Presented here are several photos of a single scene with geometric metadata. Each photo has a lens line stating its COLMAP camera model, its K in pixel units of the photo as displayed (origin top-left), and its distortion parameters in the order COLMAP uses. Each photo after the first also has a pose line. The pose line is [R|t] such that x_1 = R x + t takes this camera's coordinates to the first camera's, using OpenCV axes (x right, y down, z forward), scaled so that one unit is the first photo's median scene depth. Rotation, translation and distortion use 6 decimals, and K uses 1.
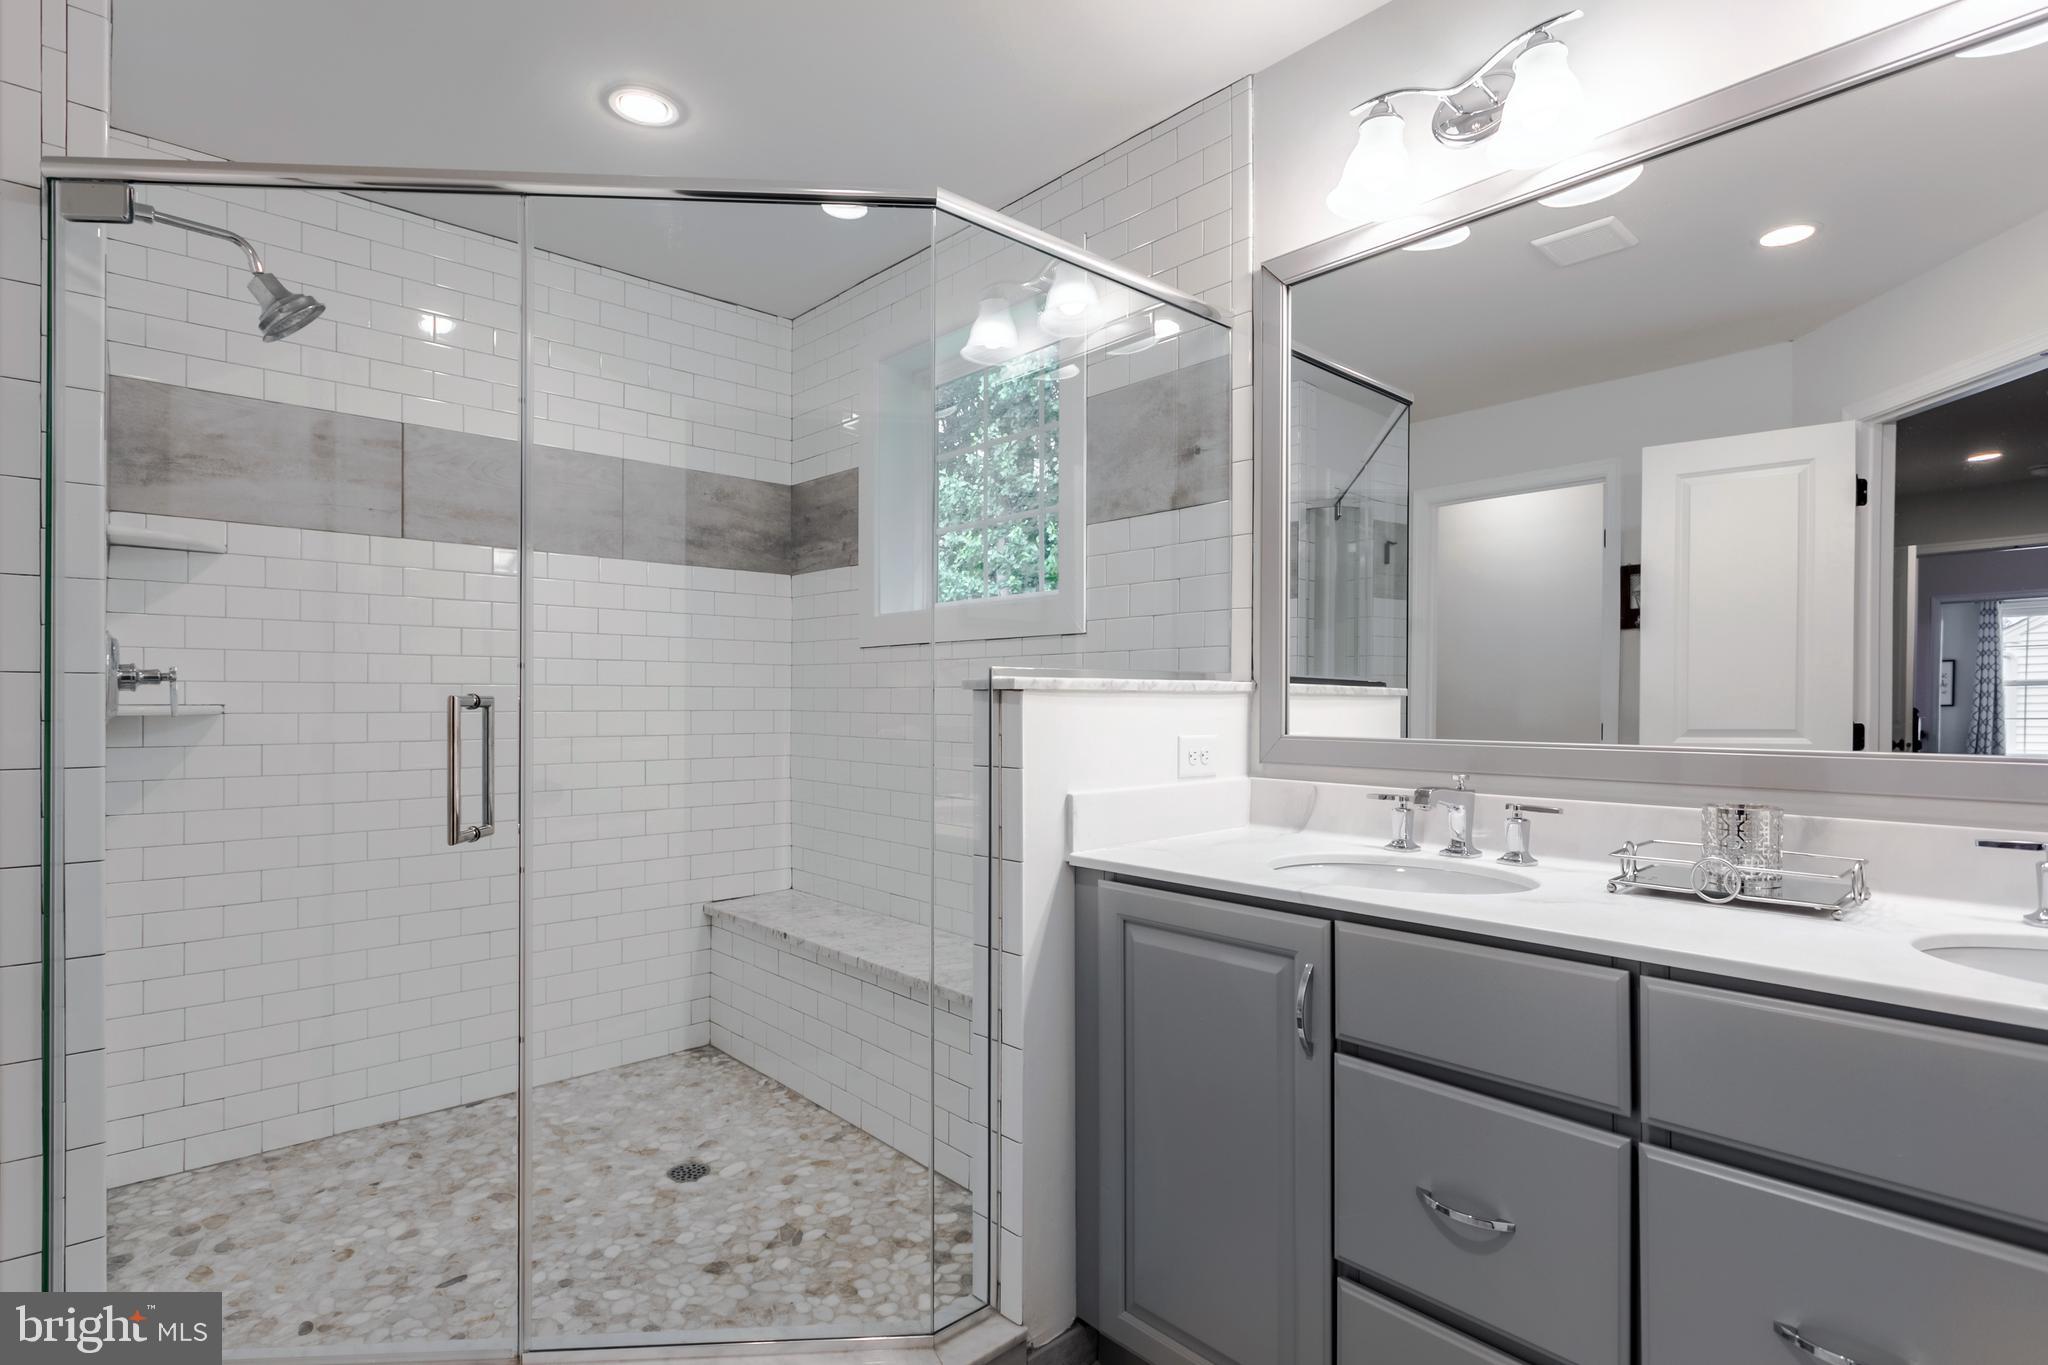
lens RADIAL K [[1010.5, 0, 1027.4], [0, 1010.5, 696.6], [0, 0, 1]] dist [0.004520, -0.000148]
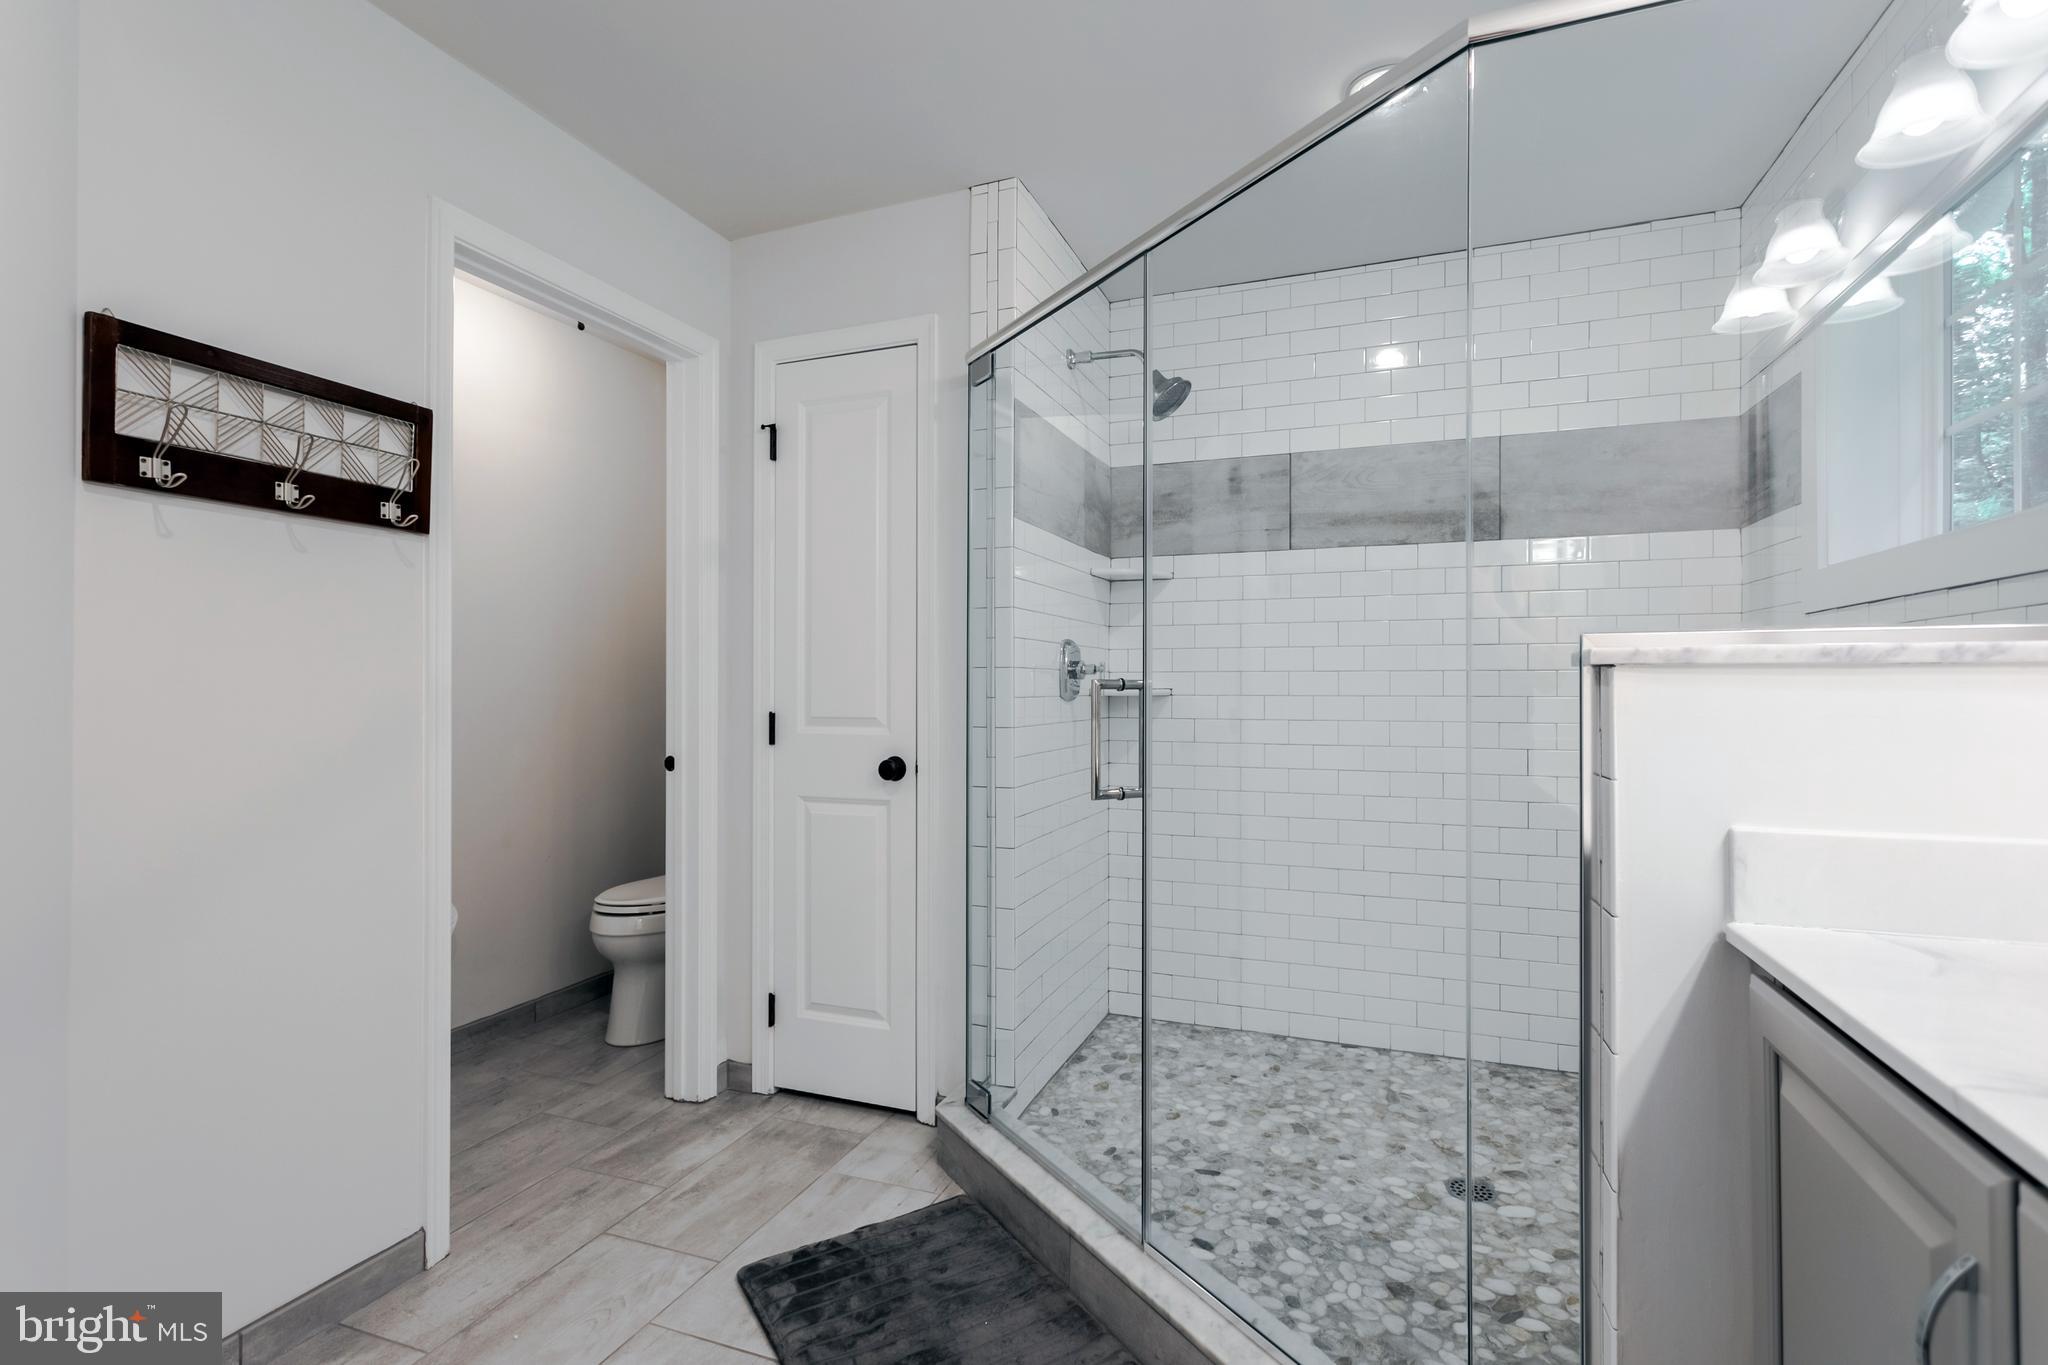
lens RADIAL K [[947.0, 0, 1031.0], [0, 947.0, 680.1], [0, 0, 1]] dist [0.002855, 0.001359]
pose [[0.454344, -0.007492, -0.890795, 0.280874], [0.003478, 0.999972, -0.006636, 0.004345], [0.890820, -0.000084, 0.454357, 0.258008]]
